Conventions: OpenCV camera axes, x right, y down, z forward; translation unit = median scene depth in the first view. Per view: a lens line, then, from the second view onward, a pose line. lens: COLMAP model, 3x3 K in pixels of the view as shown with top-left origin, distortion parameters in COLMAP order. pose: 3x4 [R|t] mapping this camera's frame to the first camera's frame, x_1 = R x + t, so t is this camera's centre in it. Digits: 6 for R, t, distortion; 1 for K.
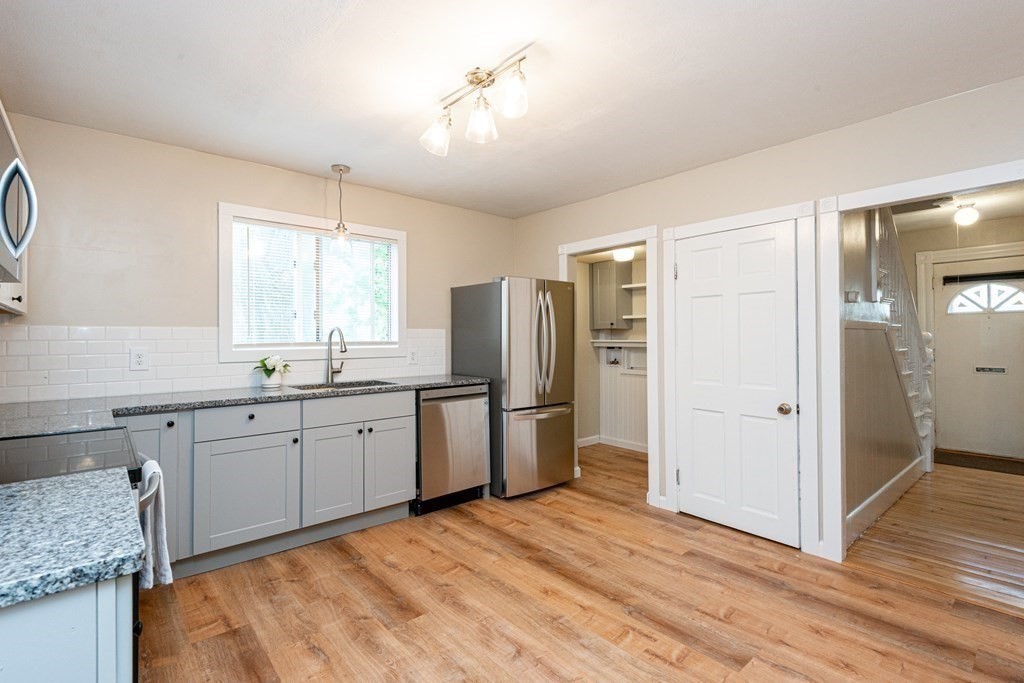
lens RADIAL K [[471.0, 0, 500.1], [0, 471.0, 338.0], [0, 0, 1]] dist [0.021083, -0.008199]
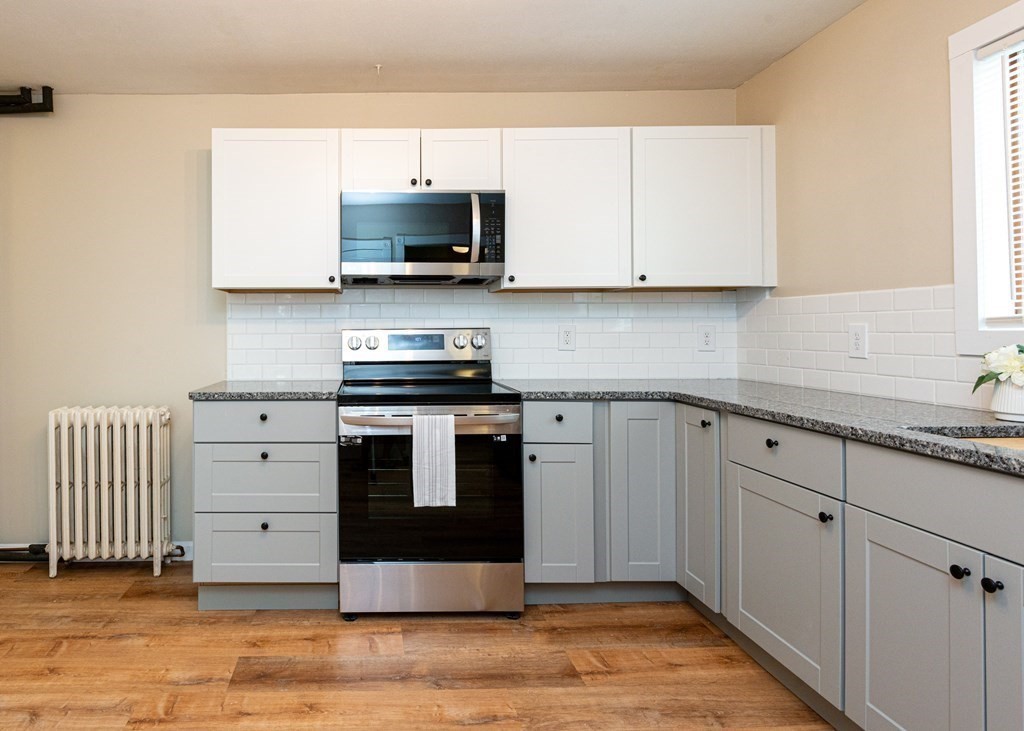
lens RADIAL K [[603.0, 0, 369.6], [0, 603.0, 321.5], [0, 0, 1]] dist [0.021860, -0.014966]
pose [[-0.633273, -0.000200, -0.773928, 0.306995], [0.010700, 0.999902, -0.009014, 0.016042], [0.773854, -0.013989, -0.633209, 0.936293]]
